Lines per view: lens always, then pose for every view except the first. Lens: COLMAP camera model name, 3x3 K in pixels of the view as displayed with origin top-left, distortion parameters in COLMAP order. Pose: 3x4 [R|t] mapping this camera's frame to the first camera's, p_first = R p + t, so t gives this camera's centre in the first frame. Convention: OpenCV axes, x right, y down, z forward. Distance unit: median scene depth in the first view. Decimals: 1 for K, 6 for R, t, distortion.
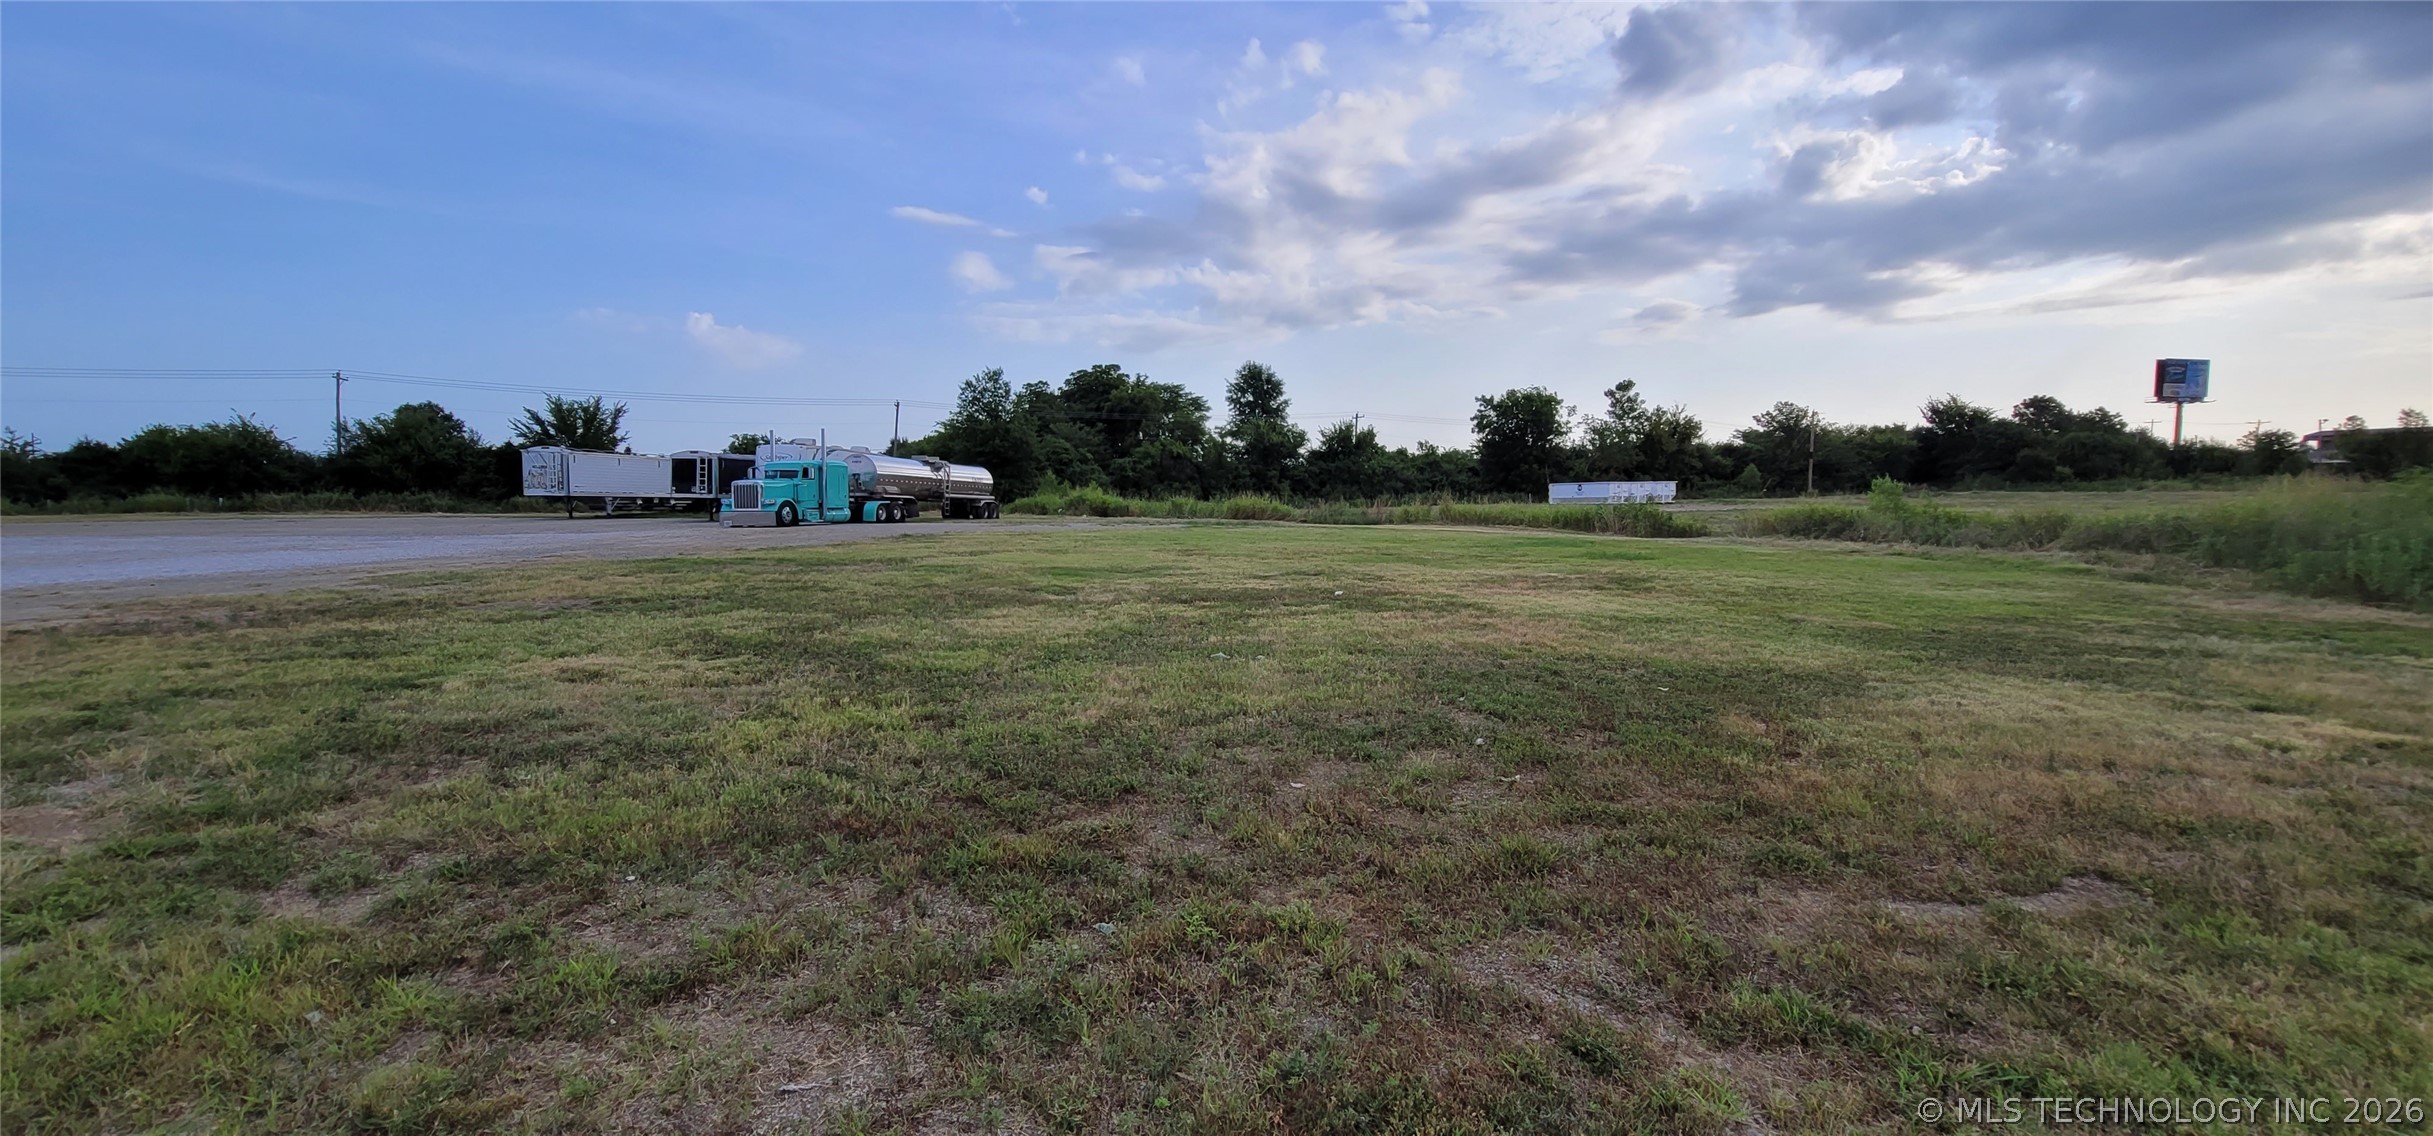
lens RADIAL K [[995.8, 0, 1216.5], [0, 995.8, 568.0], [0, 0, 1]] dist [-0.000329, 0.000209]
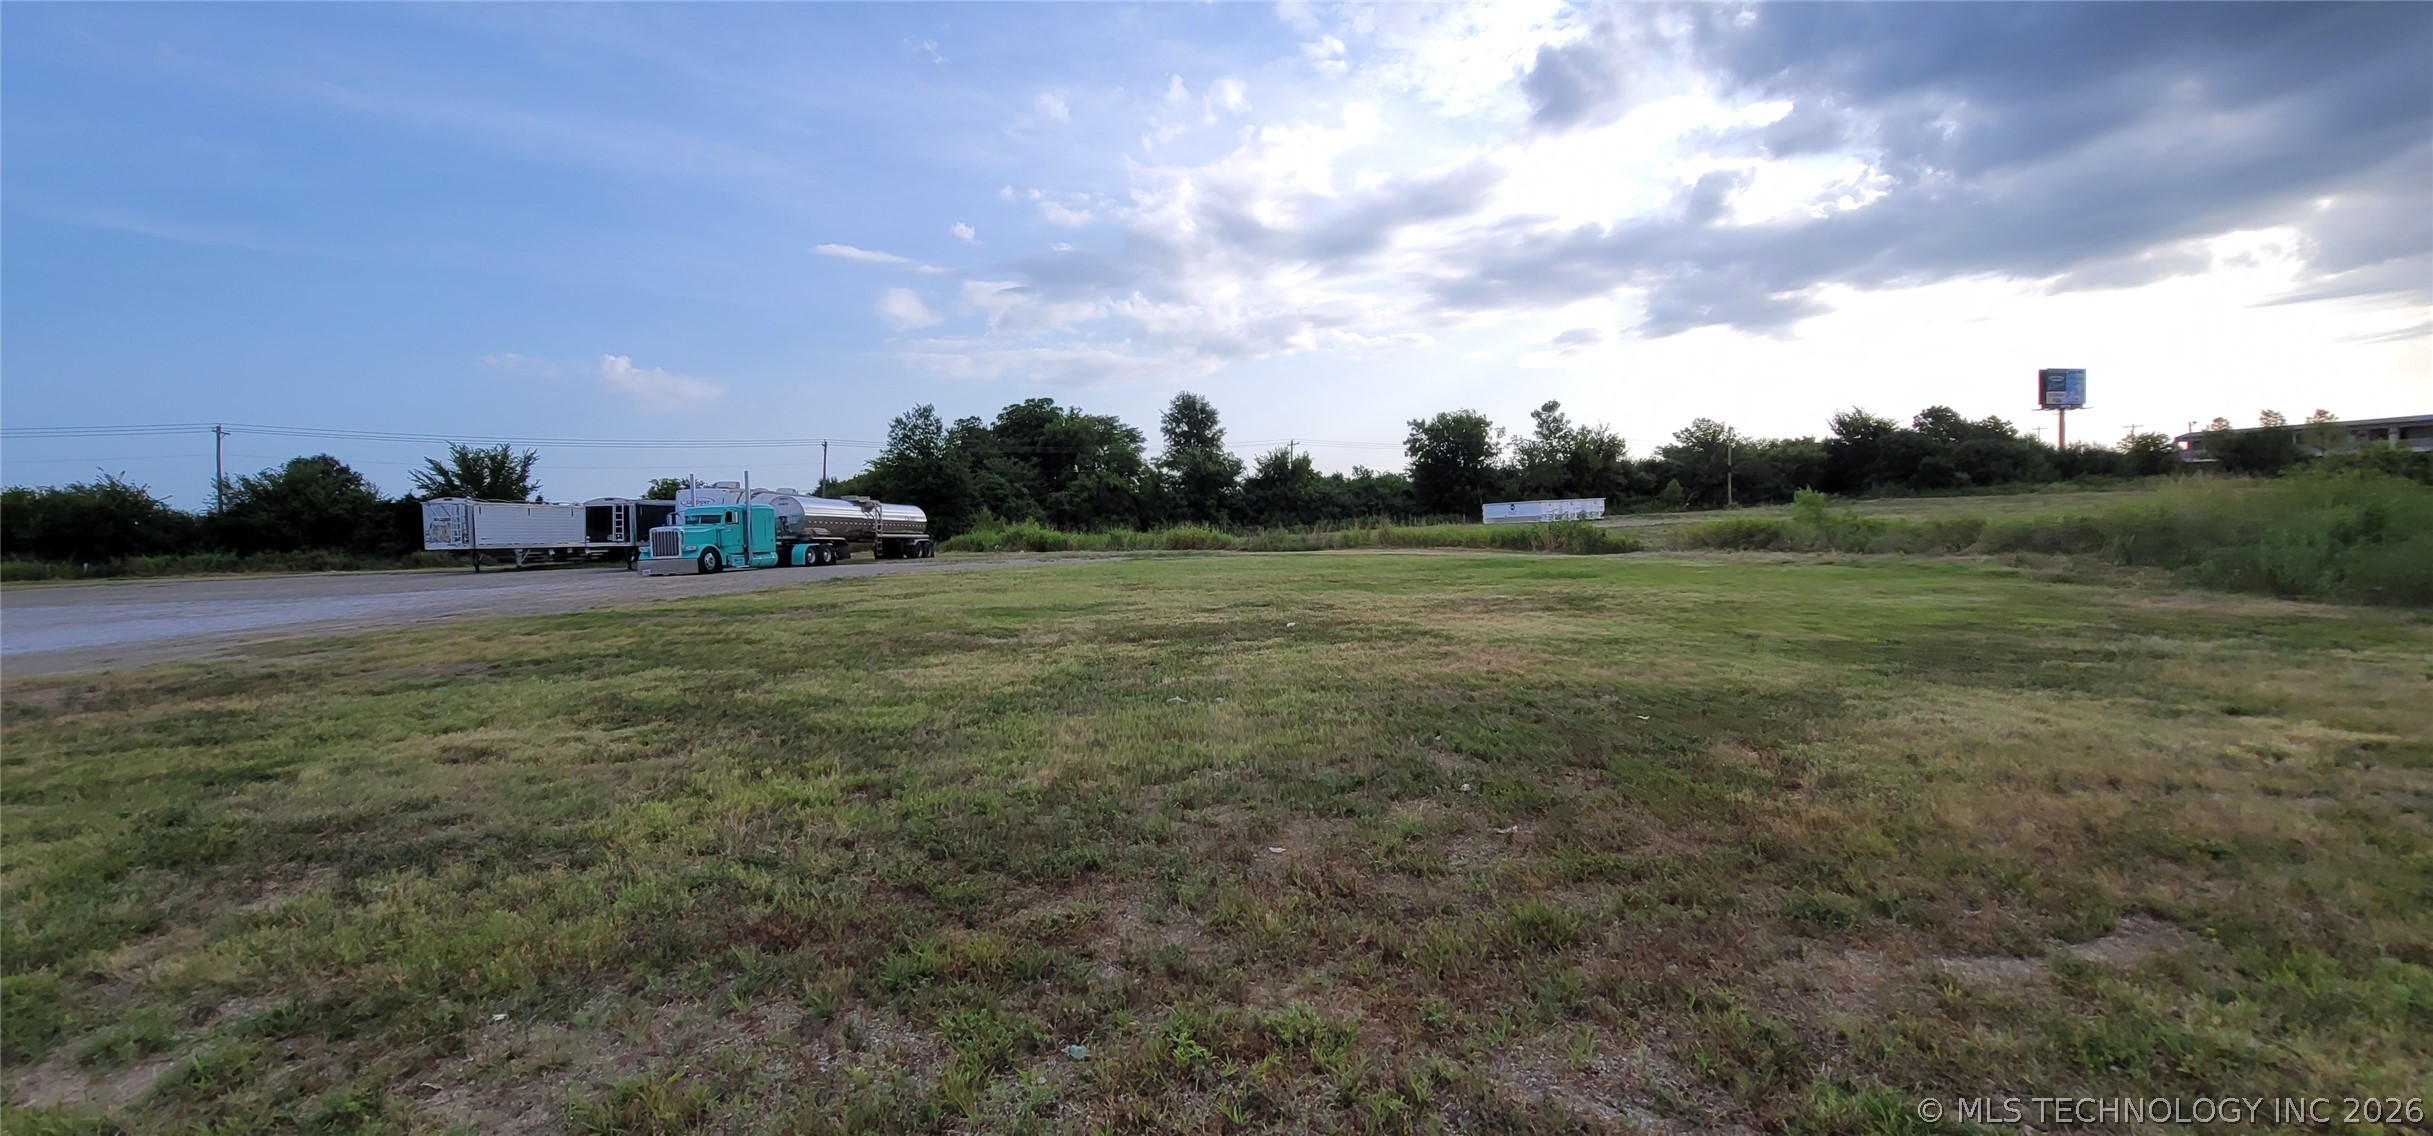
lens RADIAL K [[995.8, 0, 1216.5], [0, 995.8, 568.0], [0, 0, 1]] dist [-0.000329, 0.000209]
pose [[0.997530, -0.034748, 0.061053, -0.009671], [0.036537, 0.998928, -0.028435, -0.006584], [-0.059999, 0.030595, 0.997729, 0.043452]]
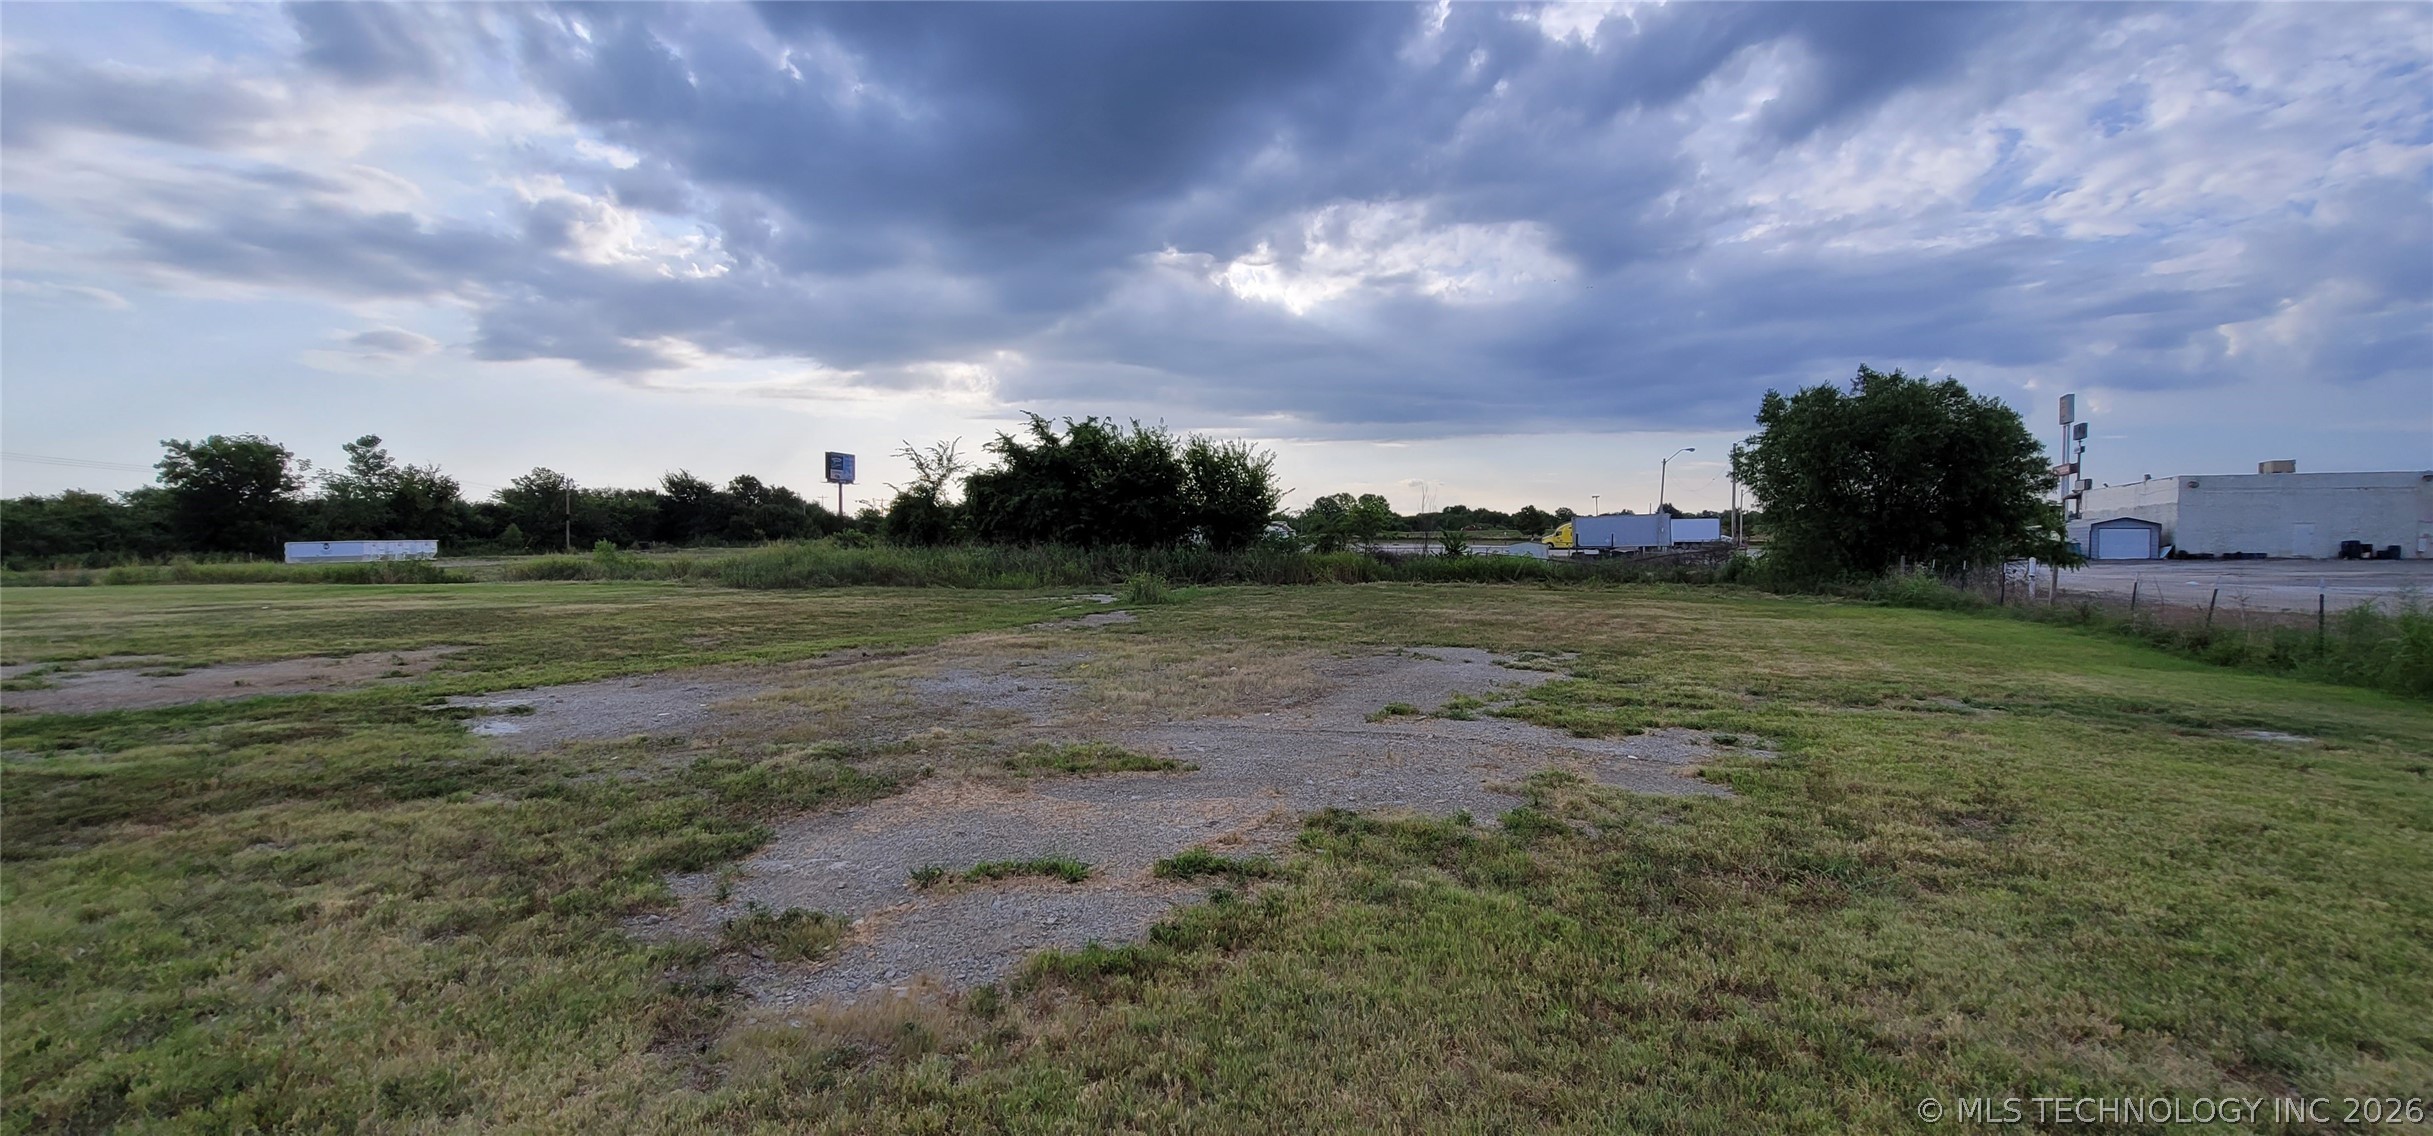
lens RADIAL K [[1013.1, 0, 1193.1], [0, 1013.1, 567.2], [0, 0, 1]] dist [0.011620, 0.000103]
pose [[0.471309, -0.021316, 0.881711, -1.080512], [0.072925, 0.997227, -0.014872, 0.151492], [-0.878948, 0.071308, 0.471556, -1.983398]]
